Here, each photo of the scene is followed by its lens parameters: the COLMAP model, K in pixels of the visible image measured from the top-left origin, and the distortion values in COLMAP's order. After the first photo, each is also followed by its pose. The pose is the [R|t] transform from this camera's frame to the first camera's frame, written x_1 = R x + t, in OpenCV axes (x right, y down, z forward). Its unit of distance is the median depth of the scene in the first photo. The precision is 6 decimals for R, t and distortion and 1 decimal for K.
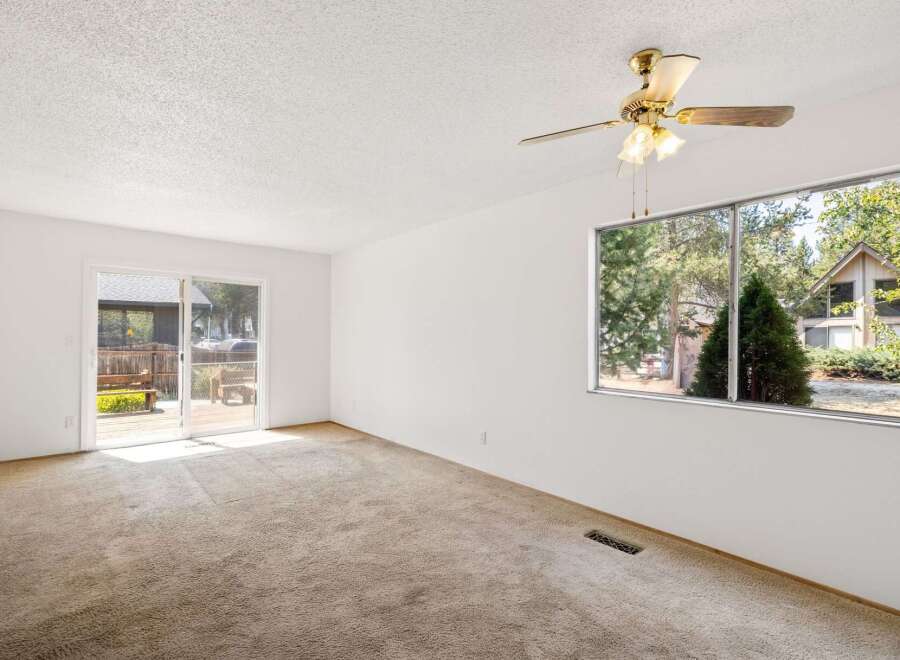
lens RADIAL K [[440.9, 0, 457.3], [0, 440.9, 332.4], [0, 0, 1]] dist [-0.004762, 0.000178]
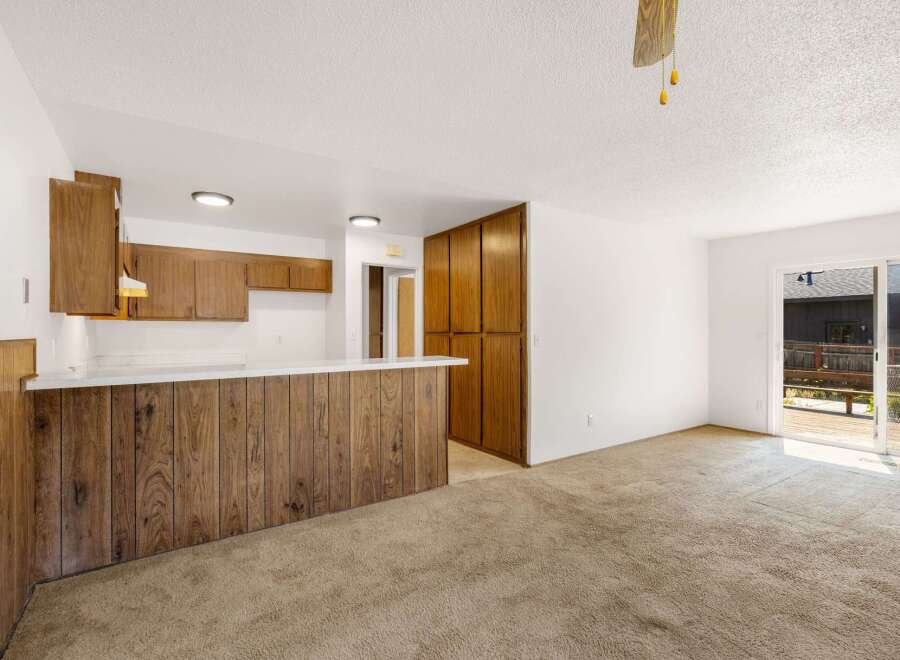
lens RADIAL K [[440.9, 0, 449.0], [0, 440.9, 332.1], [0, 0, 1]] dist [-0.004762, 0.000178]
pose [[-0.116901, -0.003669, -0.993137, 0.600784], [0.006193, 0.999971, -0.004423, 0.011022], [0.993124, -0.006667, -0.116875, 0.504126]]
